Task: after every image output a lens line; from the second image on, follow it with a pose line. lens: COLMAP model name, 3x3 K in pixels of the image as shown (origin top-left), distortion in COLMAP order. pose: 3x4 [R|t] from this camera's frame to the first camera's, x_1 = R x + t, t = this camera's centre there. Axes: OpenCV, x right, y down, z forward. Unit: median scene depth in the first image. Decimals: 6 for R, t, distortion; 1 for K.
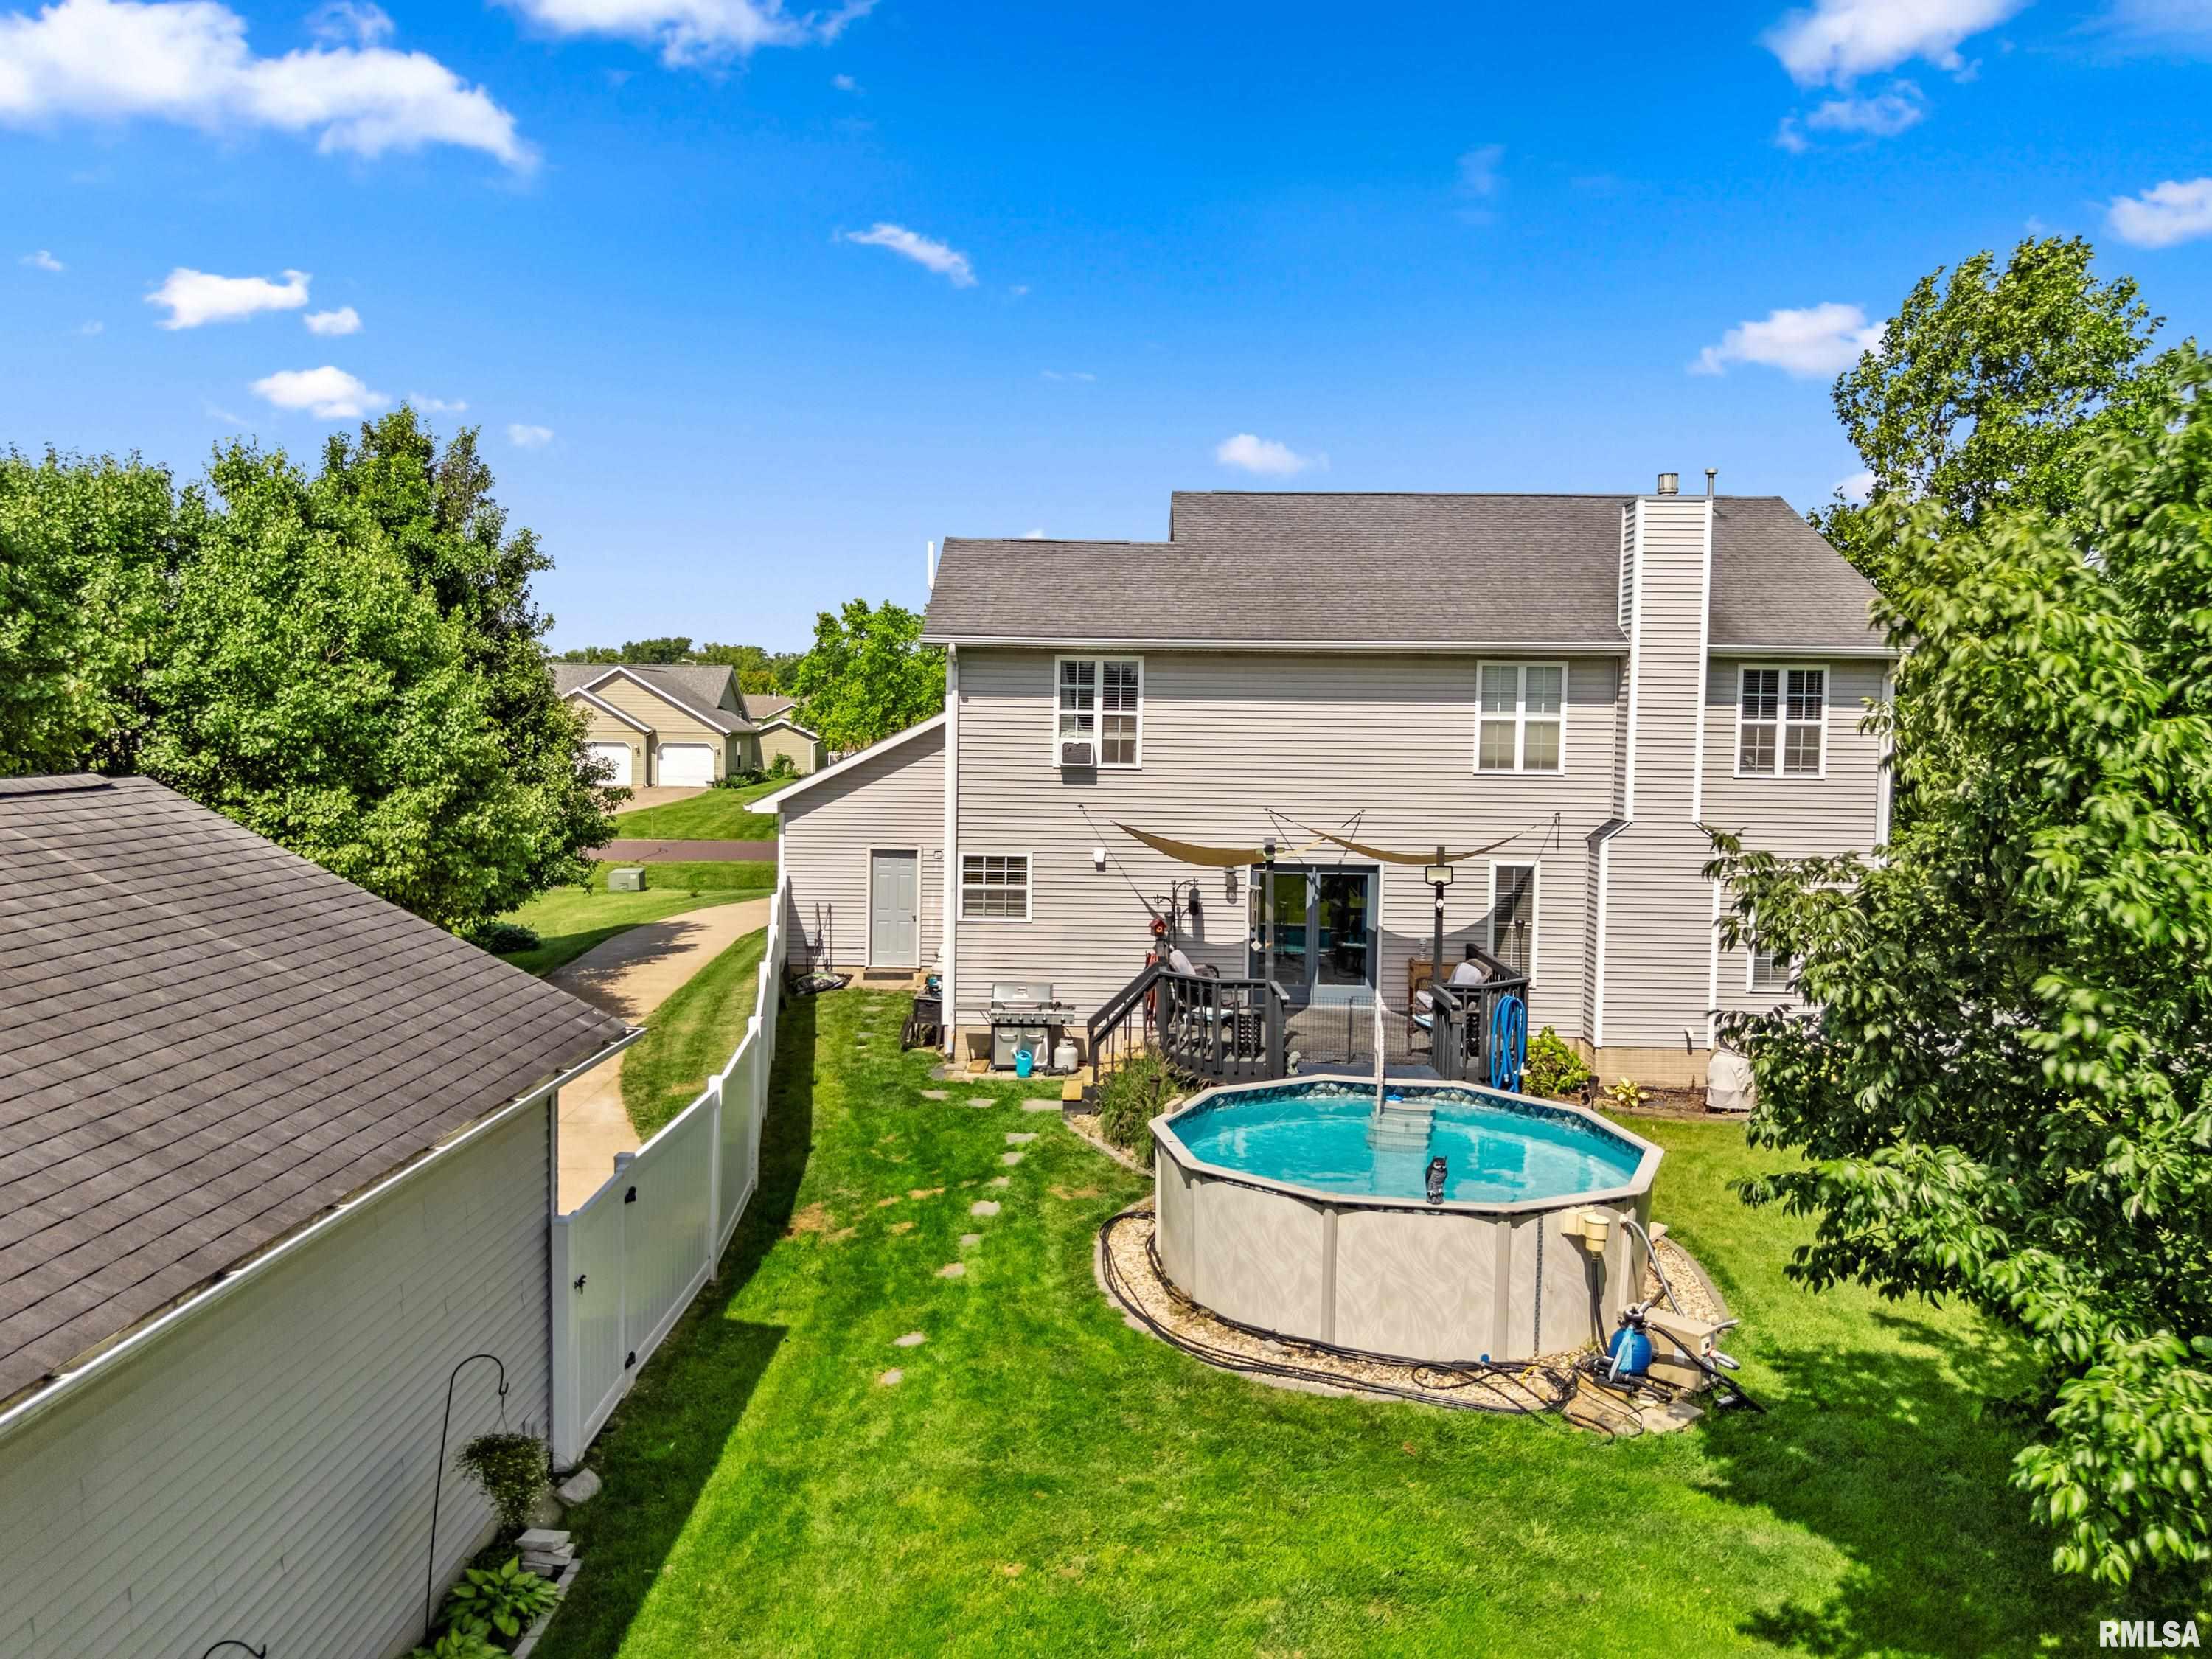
lens RADIAL K [[1567.0, 0, 1106.0], [0, 1567.0, 829.5], [0, 0, 1]] dist [0.156875, -0.397440]
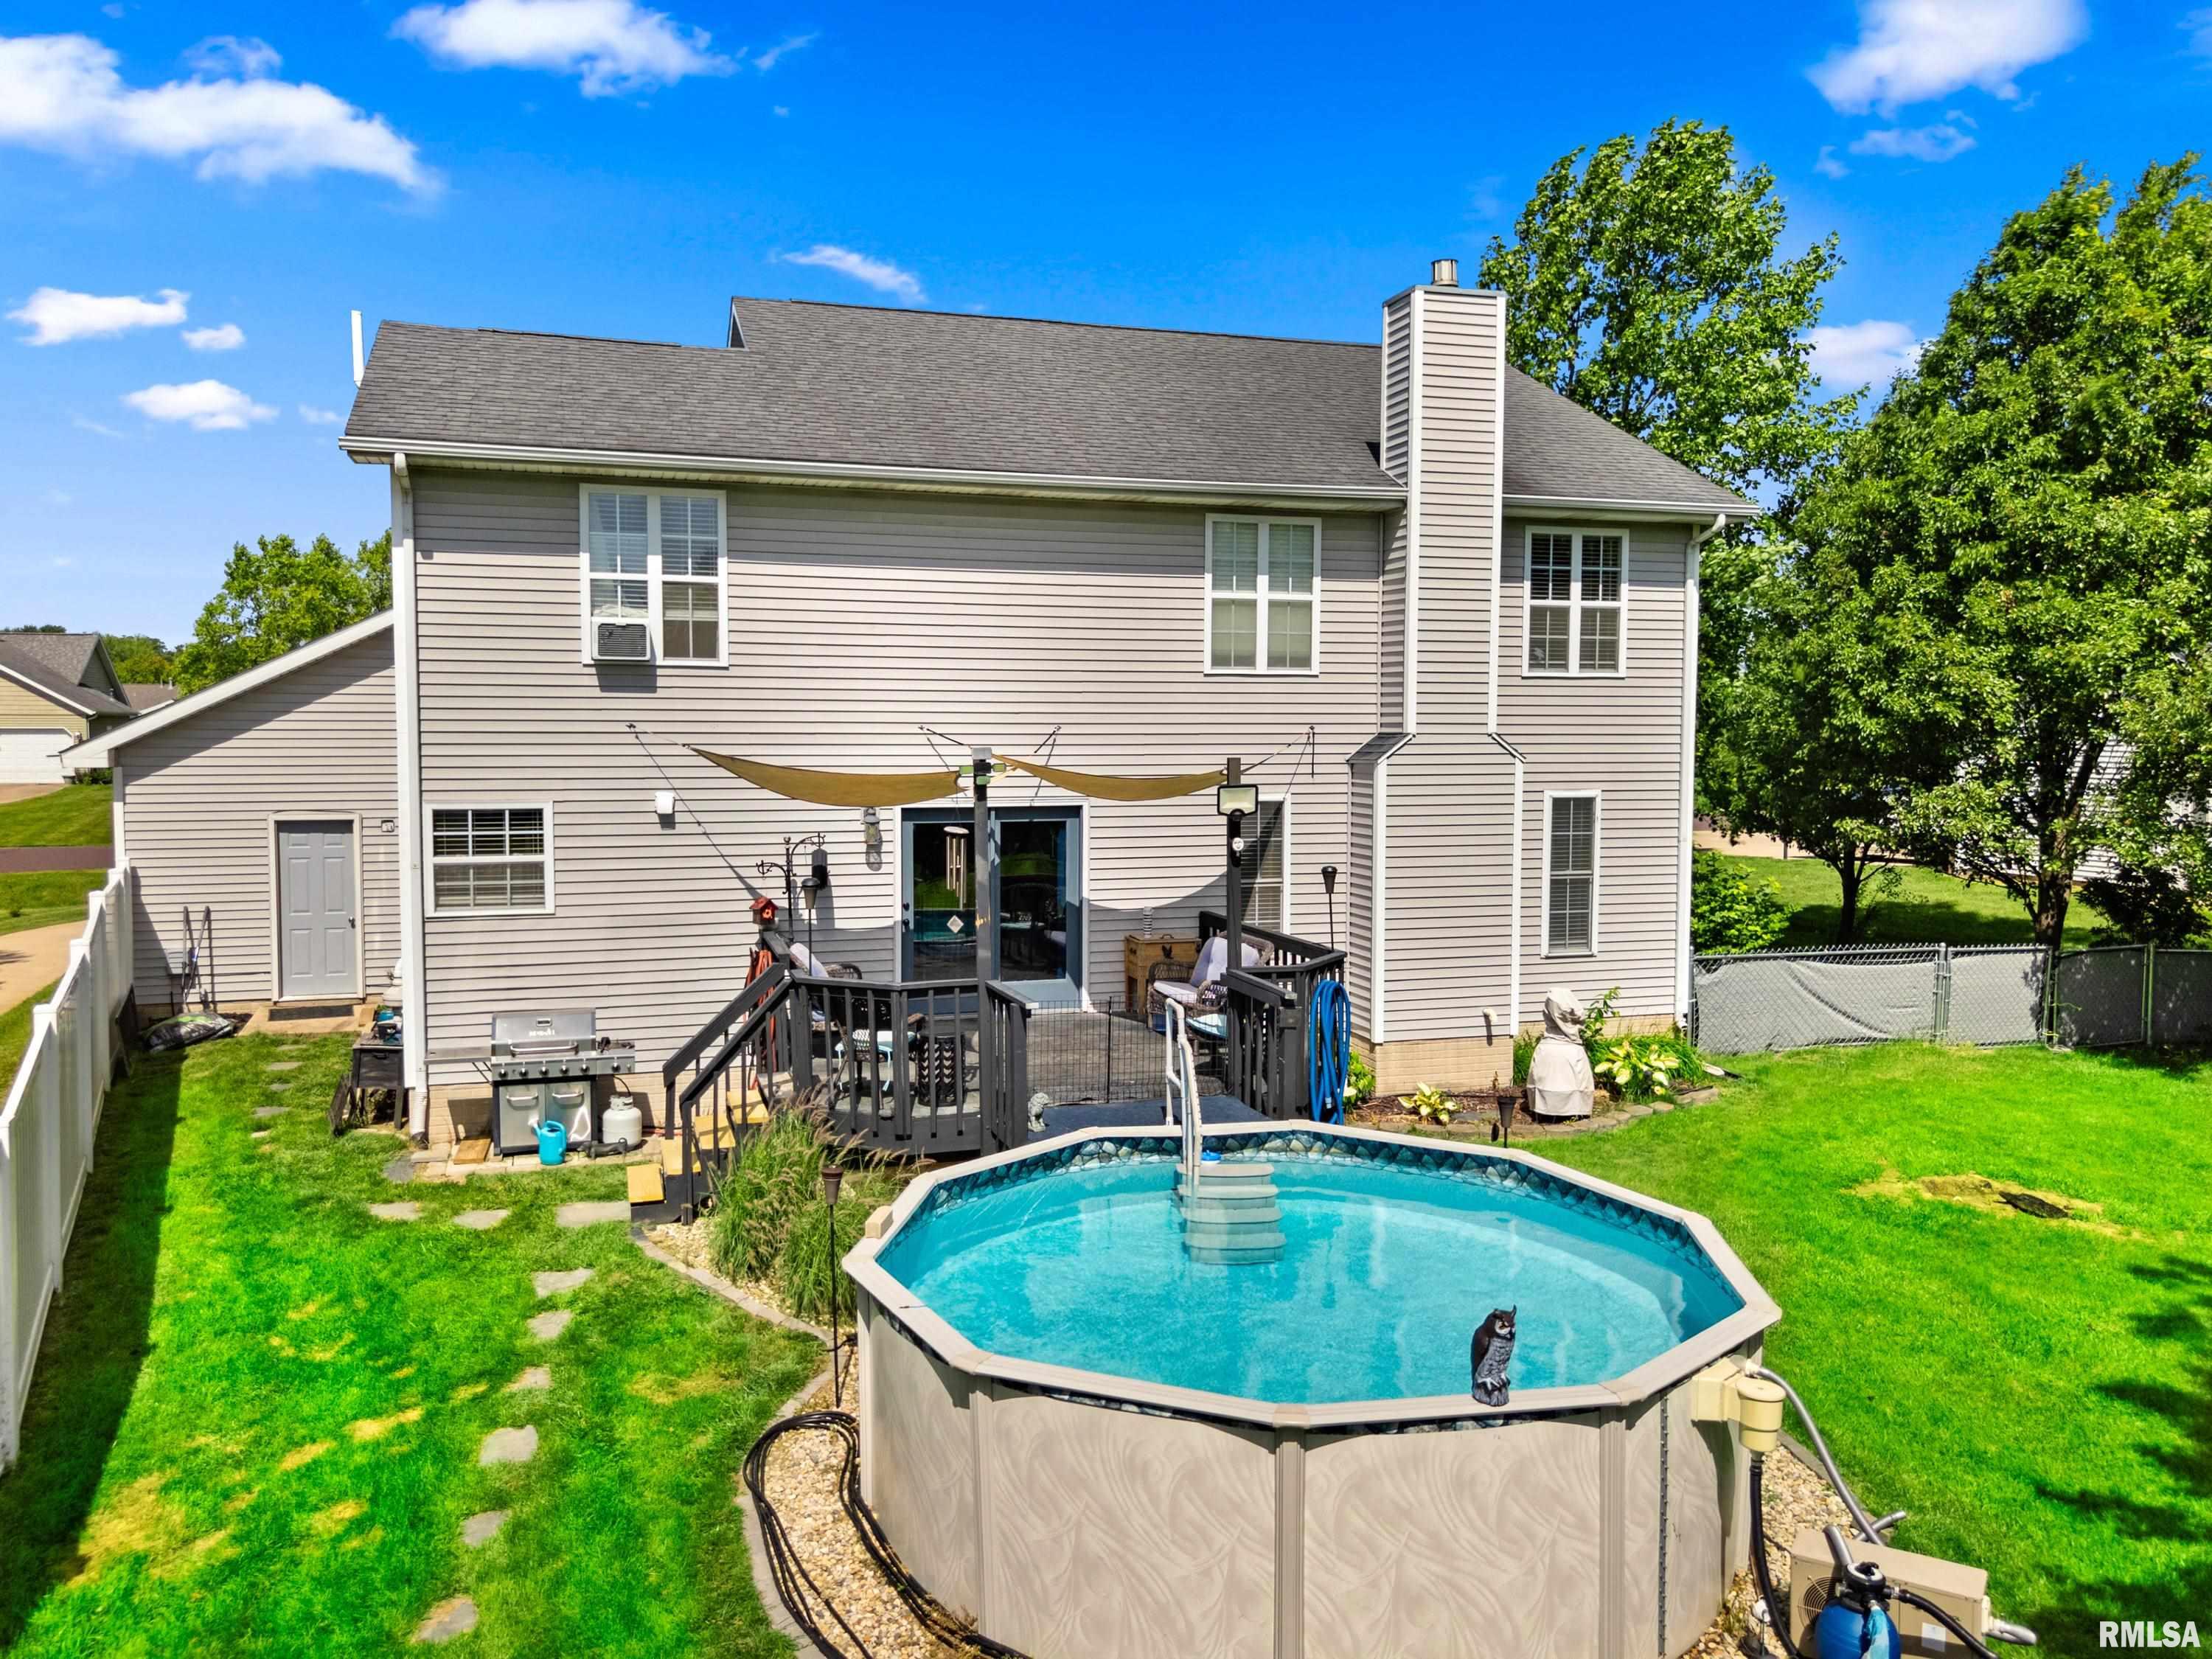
lens RADIAL K [[1632.2, 0, 1106.0], [0, 1632.2, 829.5], [0, 0, 1]] dist [0.060735, -0.062361]
pose [[0.953463, -0.033328, 0.299664, -0.033959], [0.032016, 0.999444, 0.009290, 0.027473], [-0.299807, 0.000736, 0.954000, 0.317805]]
